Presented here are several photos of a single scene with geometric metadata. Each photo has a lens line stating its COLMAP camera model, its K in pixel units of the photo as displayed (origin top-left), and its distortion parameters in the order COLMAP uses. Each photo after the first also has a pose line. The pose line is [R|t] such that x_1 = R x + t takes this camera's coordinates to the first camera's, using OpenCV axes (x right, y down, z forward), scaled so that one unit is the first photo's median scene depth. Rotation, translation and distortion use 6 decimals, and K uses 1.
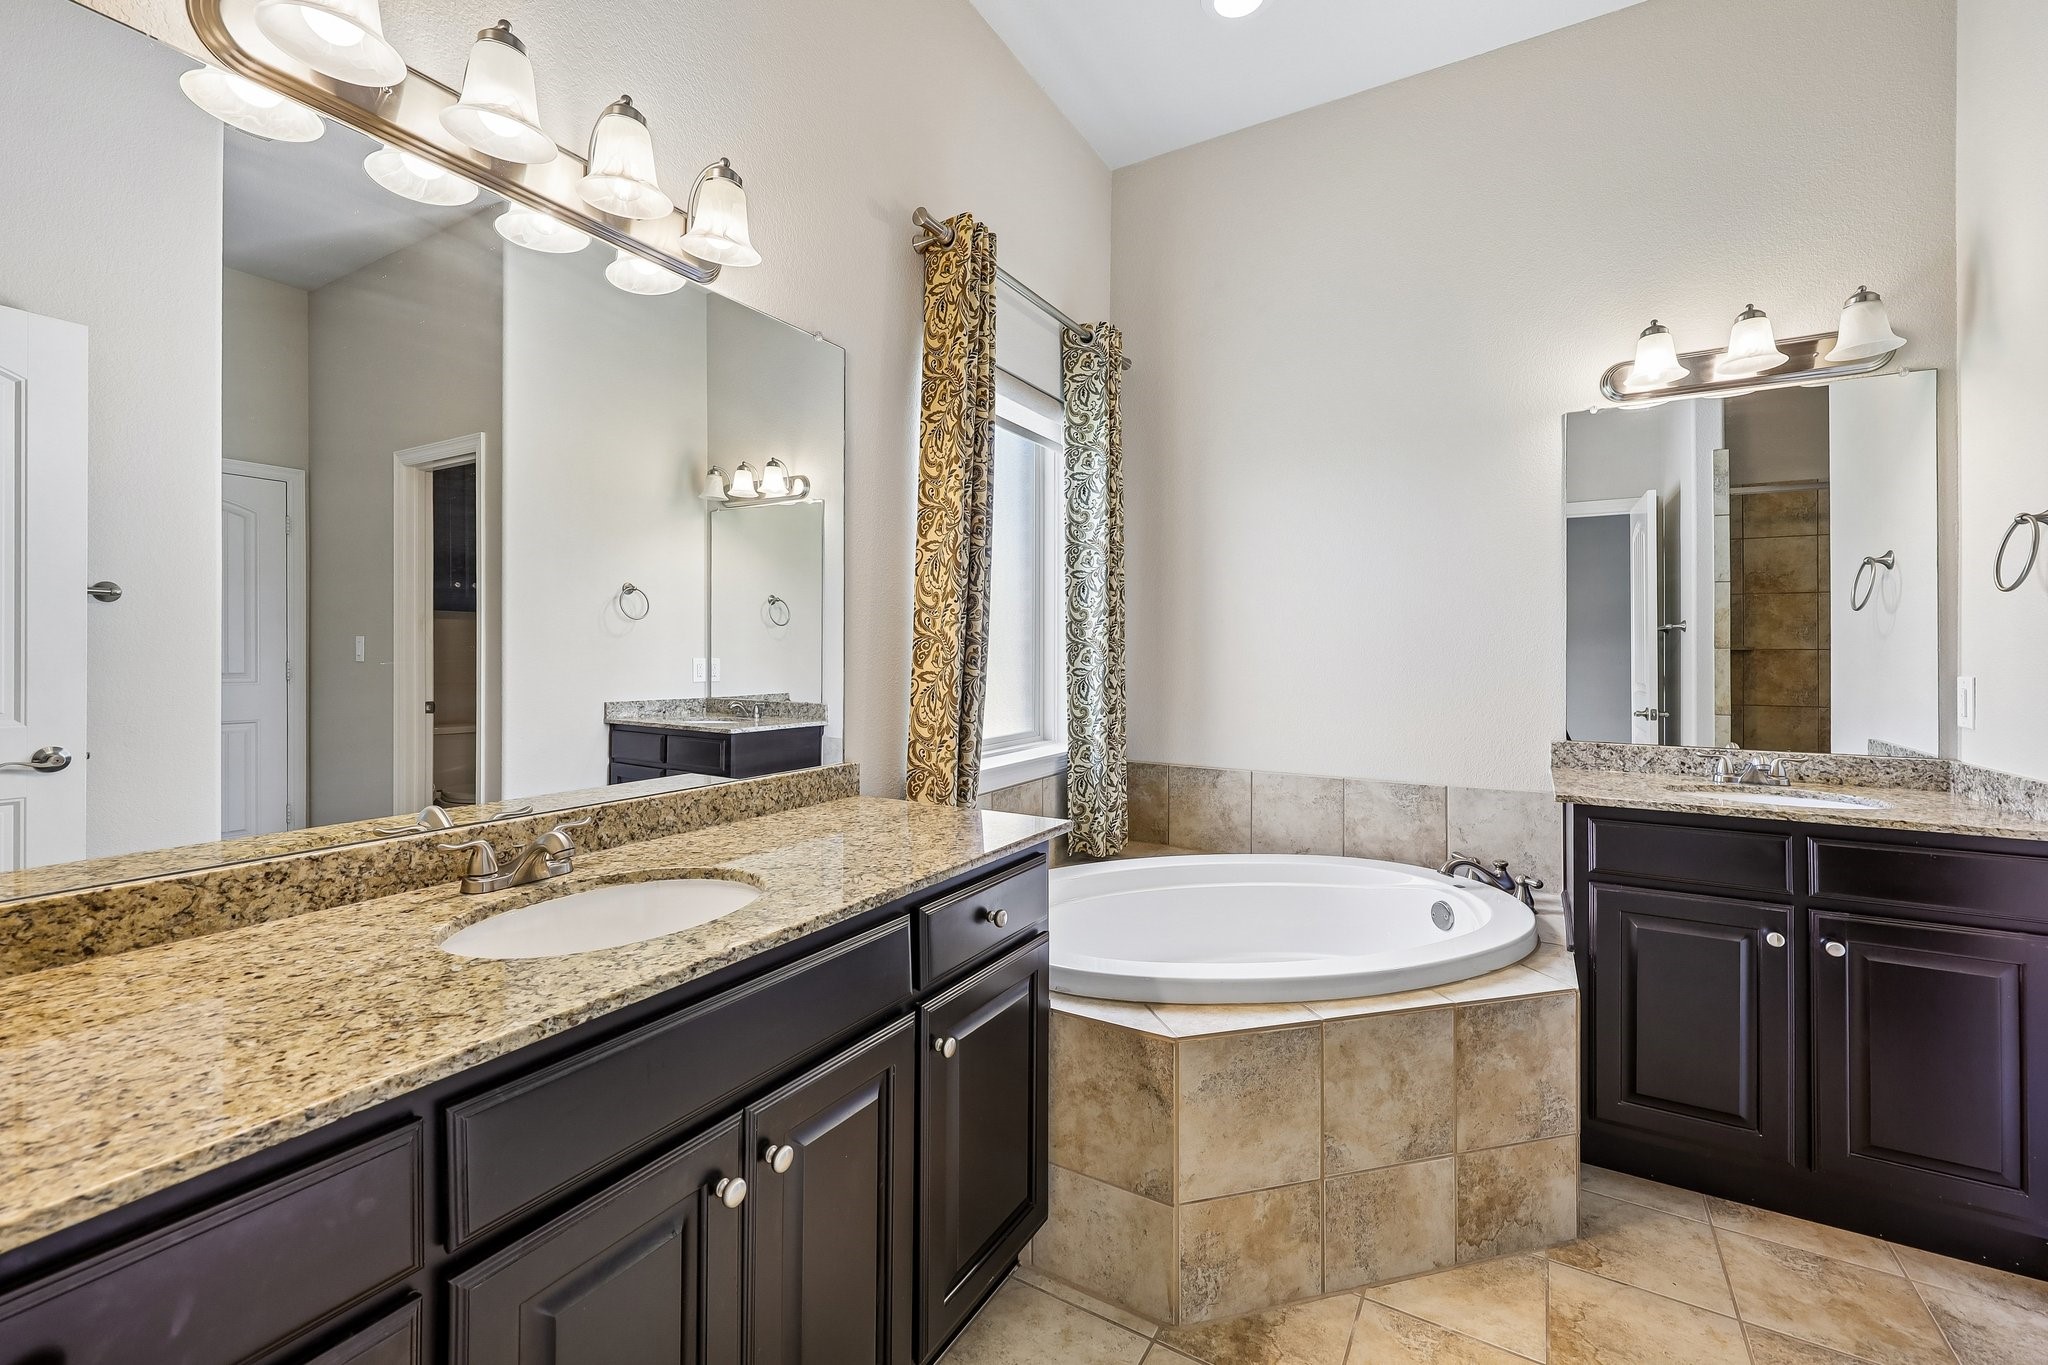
lens RADIAL K [[841.1, 0, 1025.2], [0, 841.1, 652.9], [0, 0, 1]] dist [-0.000009, 0.000114]
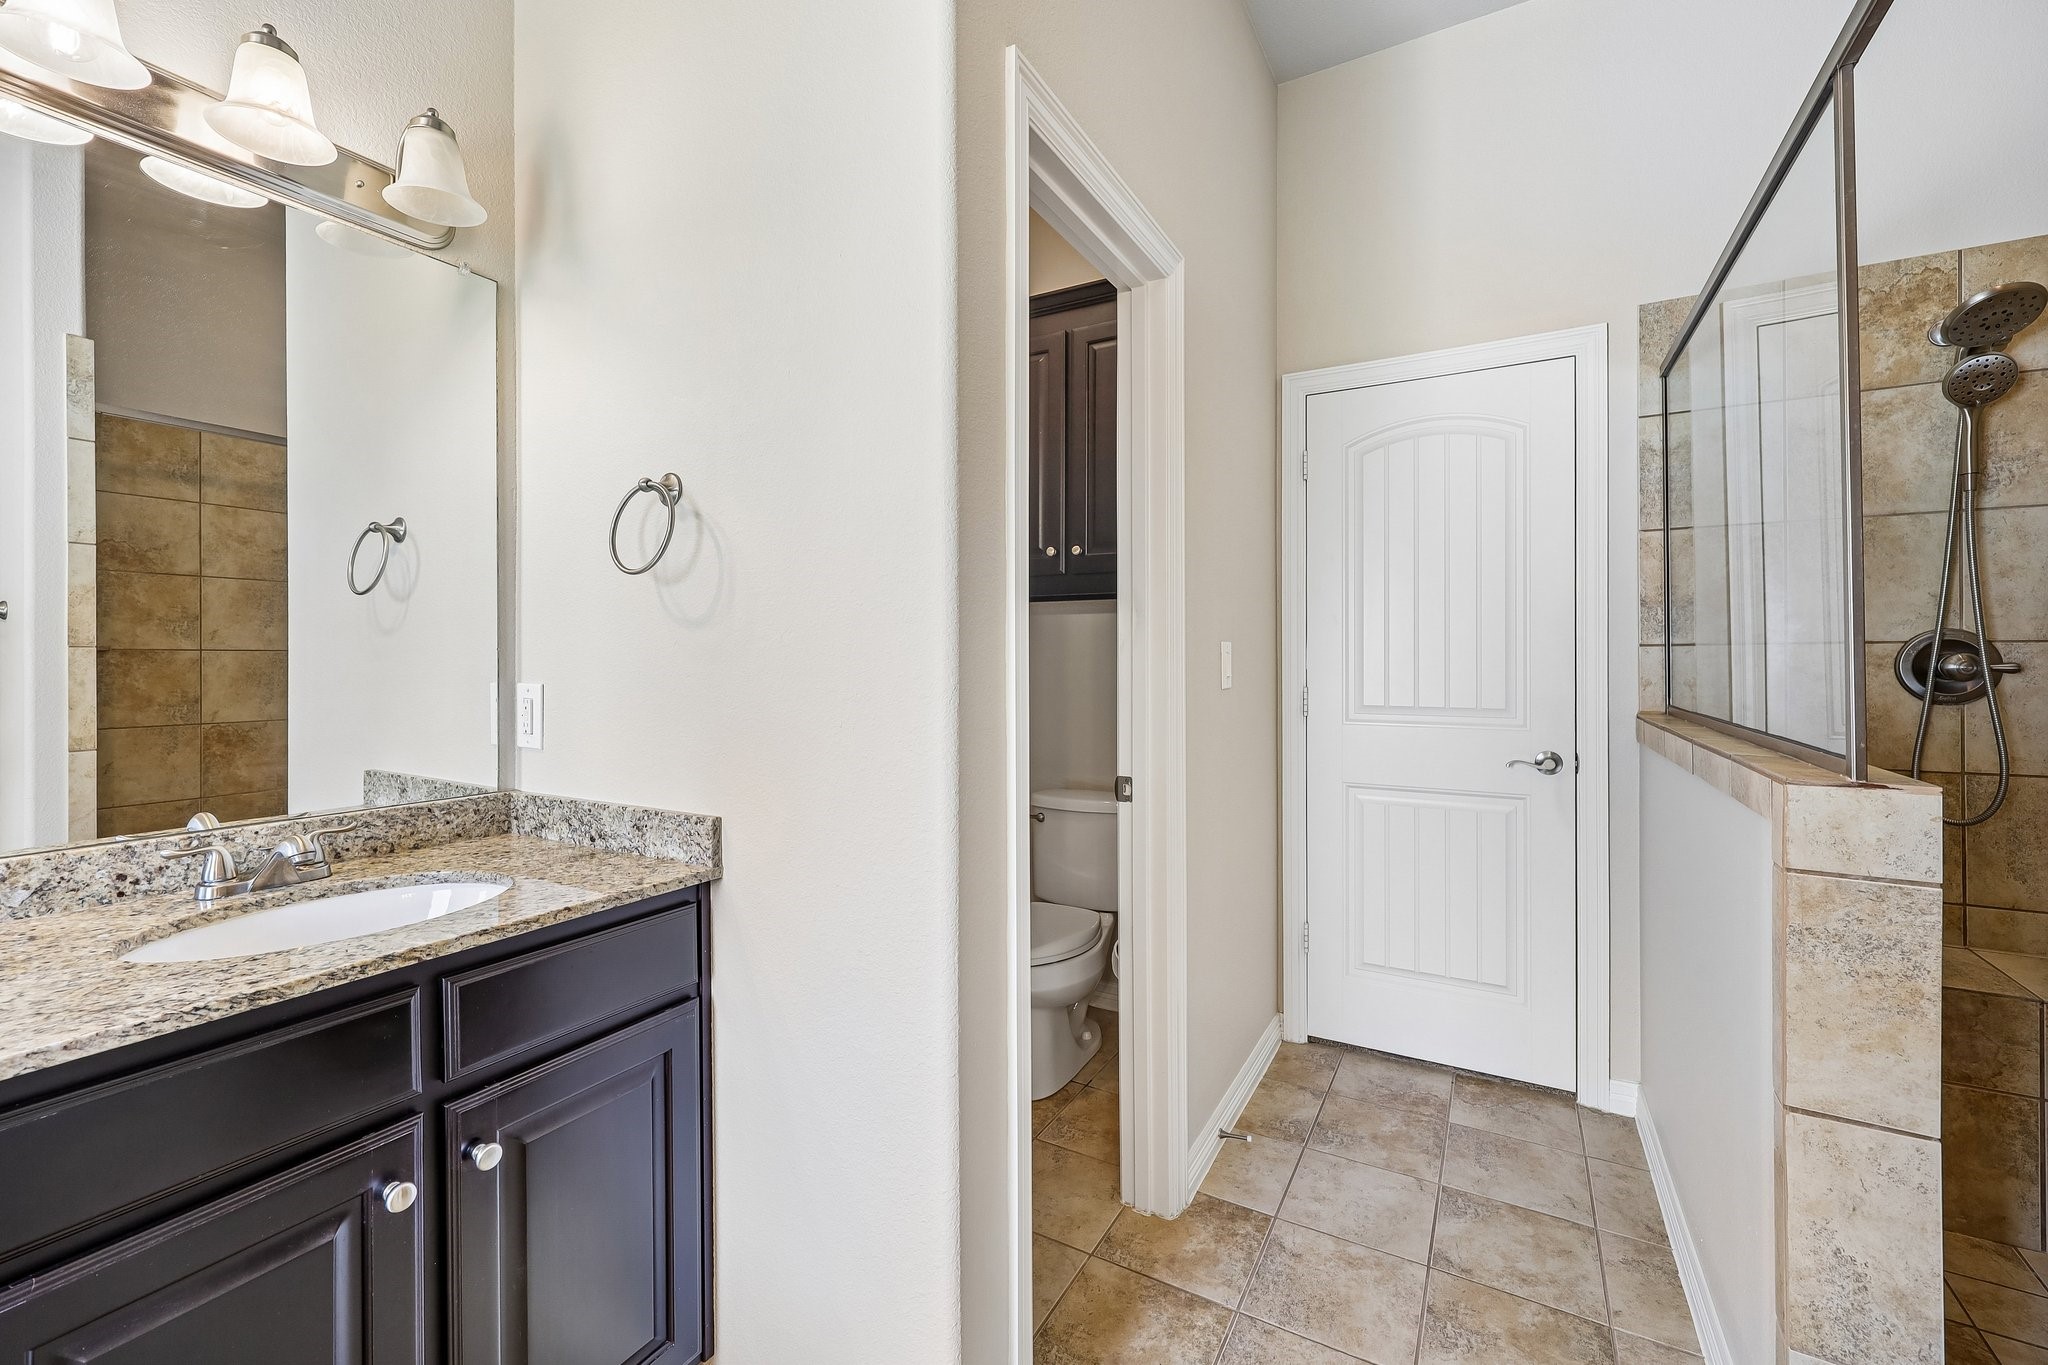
lens RADIAL K [[841.1, 0, 1025.2], [0, 841.1, 652.9], [0, 0, 1]] dist [-0.000009, 0.000114]
pose [[-0.023553, 0.001889, 0.999721, 0.294892], [0.000783, 0.999998, -0.001872, 0.001498], [-0.999722, 0.000739, -0.023555, 0.514221]]
